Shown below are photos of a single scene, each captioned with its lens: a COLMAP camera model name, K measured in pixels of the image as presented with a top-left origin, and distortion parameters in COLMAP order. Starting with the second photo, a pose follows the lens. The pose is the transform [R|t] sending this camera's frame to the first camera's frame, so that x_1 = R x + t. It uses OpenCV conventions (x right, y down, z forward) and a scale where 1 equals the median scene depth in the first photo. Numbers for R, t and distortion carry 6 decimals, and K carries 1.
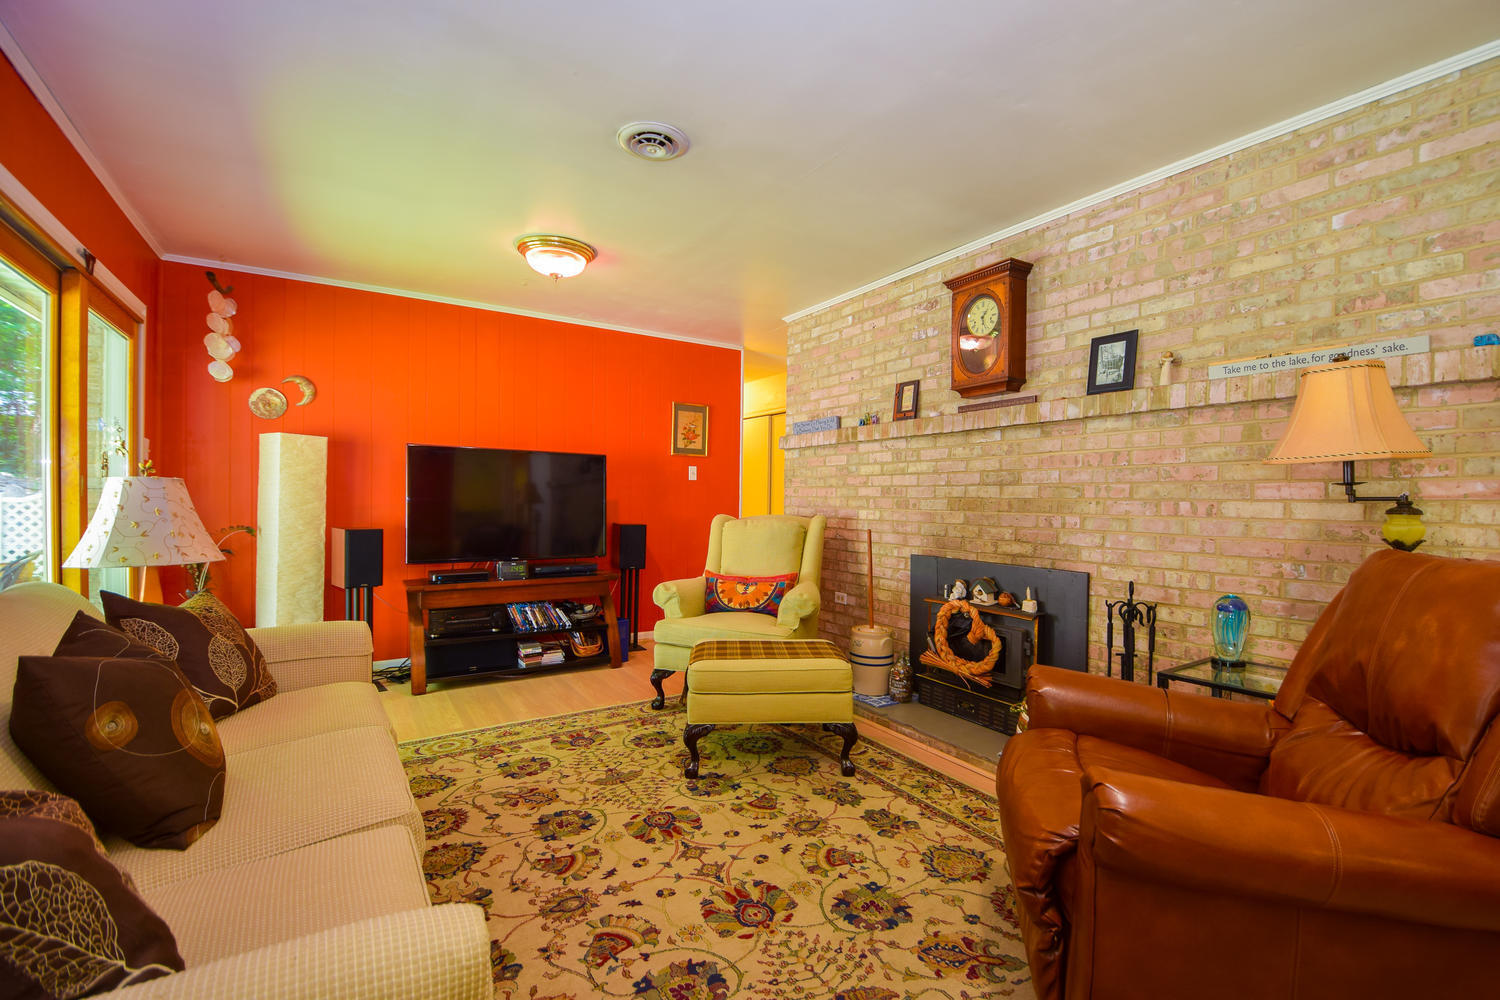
lens RADIAL K [[649.1, 0, 748.8], [0, 649.1, 512.7], [0, 0, 1]] dist [0.001103, -0.014329]
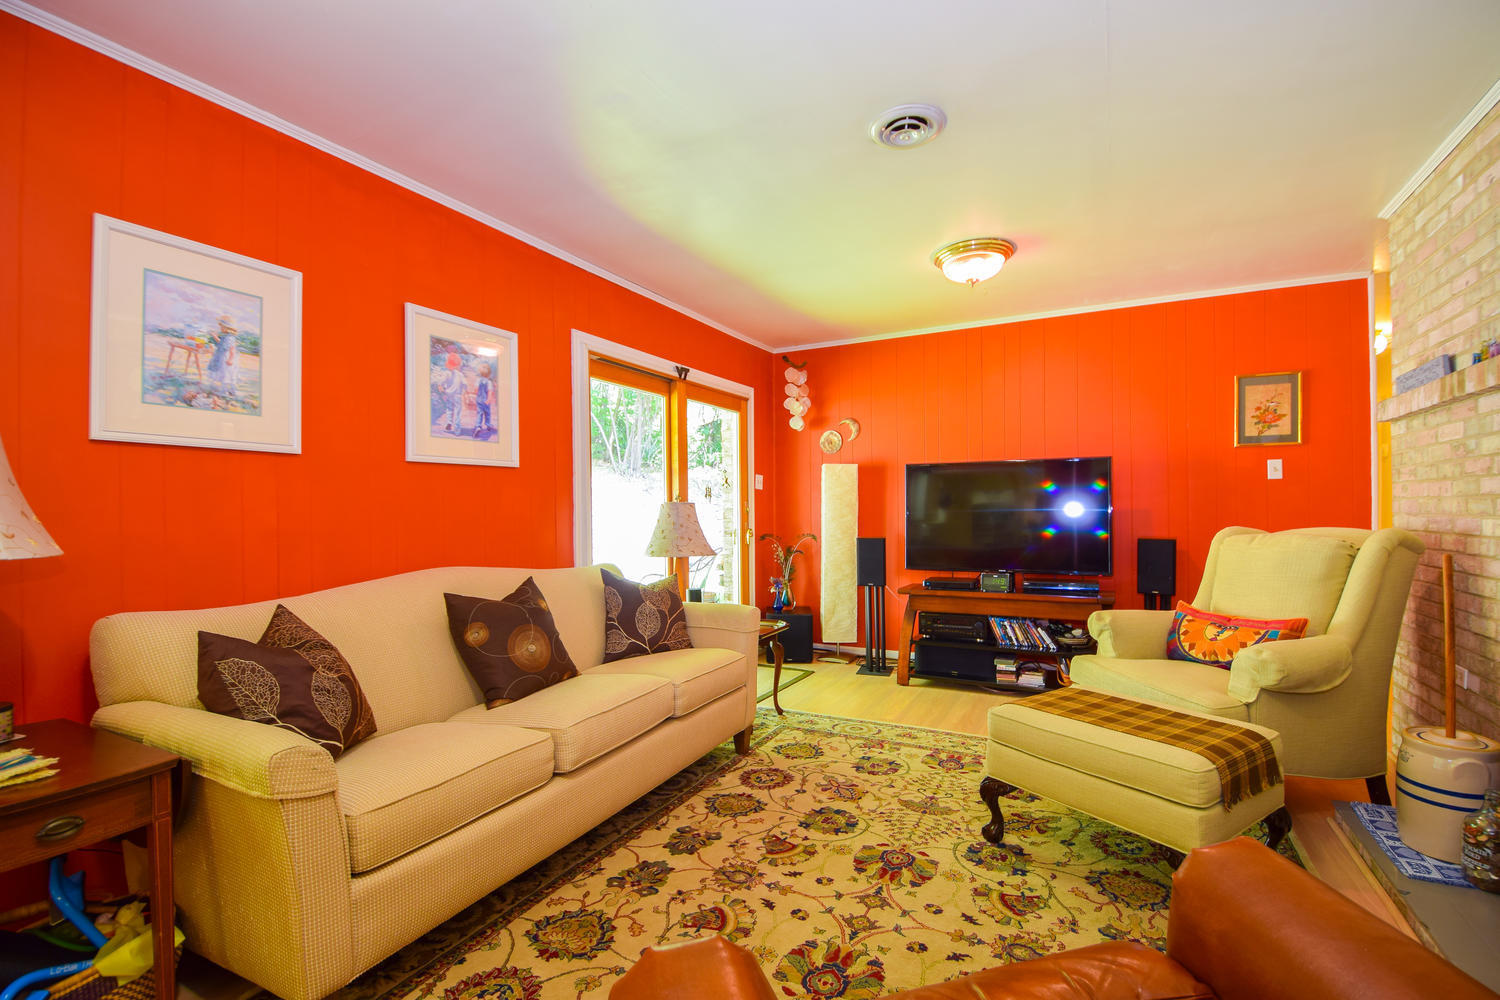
lens RADIAL K [[647.0, 0, 780.7], [0, 647.0, 511.9], [0, 0, 1]] dist [0.012187, -0.021366]
pose [[0.510831, -0.016408, -0.859525, 0.376002], [-0.000125, 0.999816, -0.019161, 0.000205], [0.859681, 0.009895, 0.510735, 0.251751]]
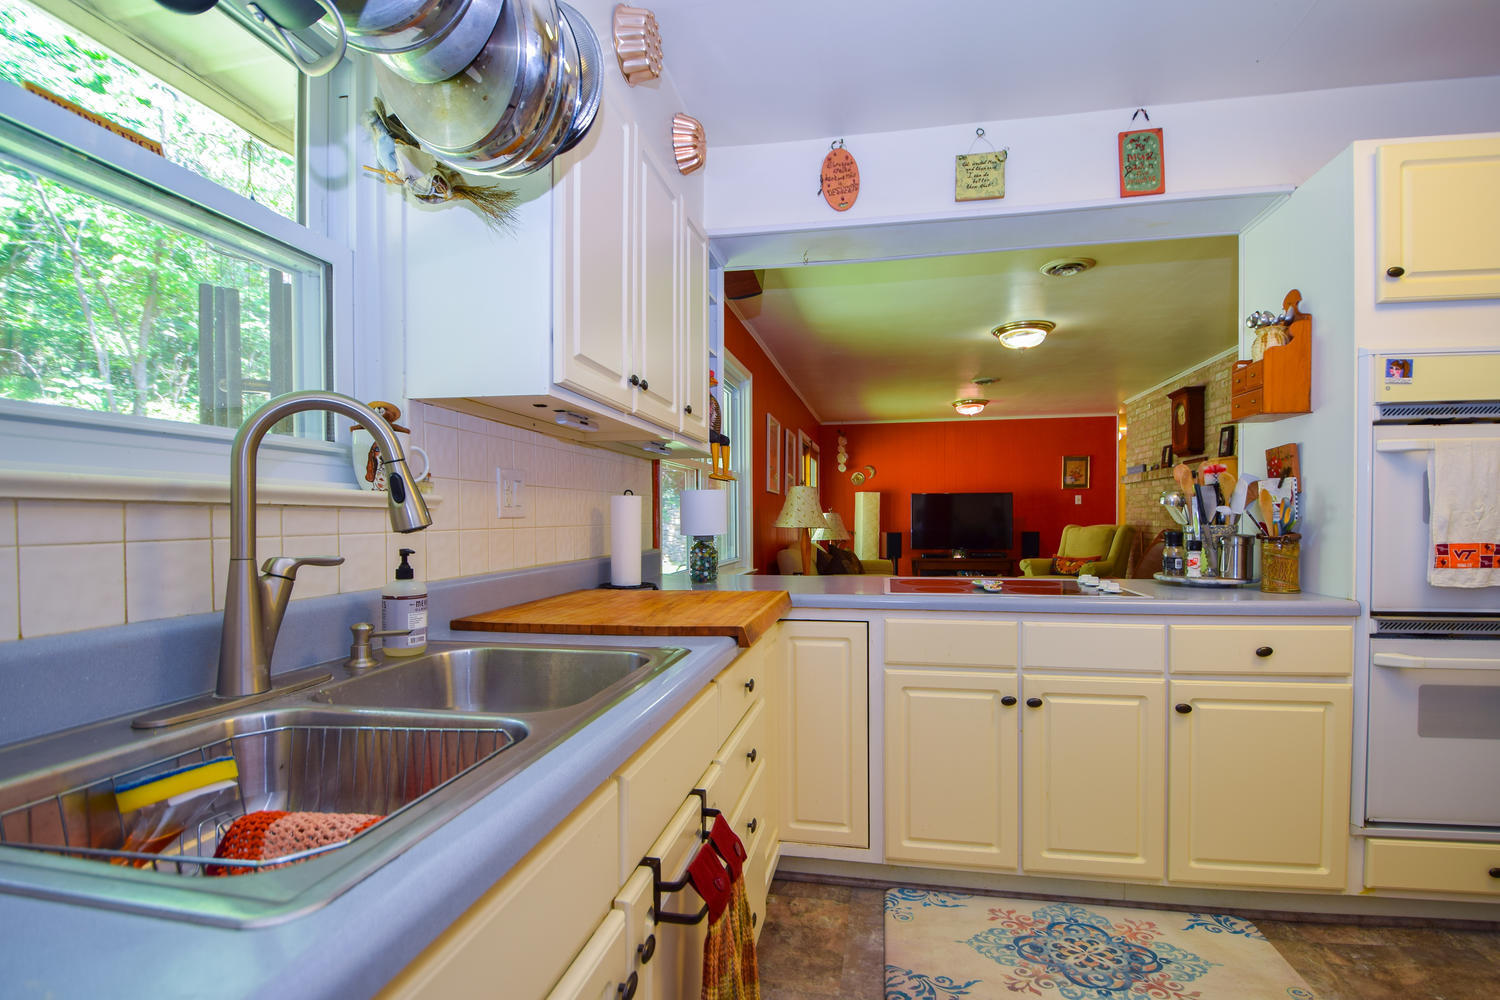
lens RADIAL K [[670.4, 0, 751.7], [0, 670.4, 534.2], [0, 0, 1]] dist [0.003282, -0.014108]
pose [[0.720910, -0.001559, -0.693027, 0.710399], [0.002104, 0.999998, -0.000061, 0.032239], [0.693025, -0.001414, 0.720912, -1.092699]]
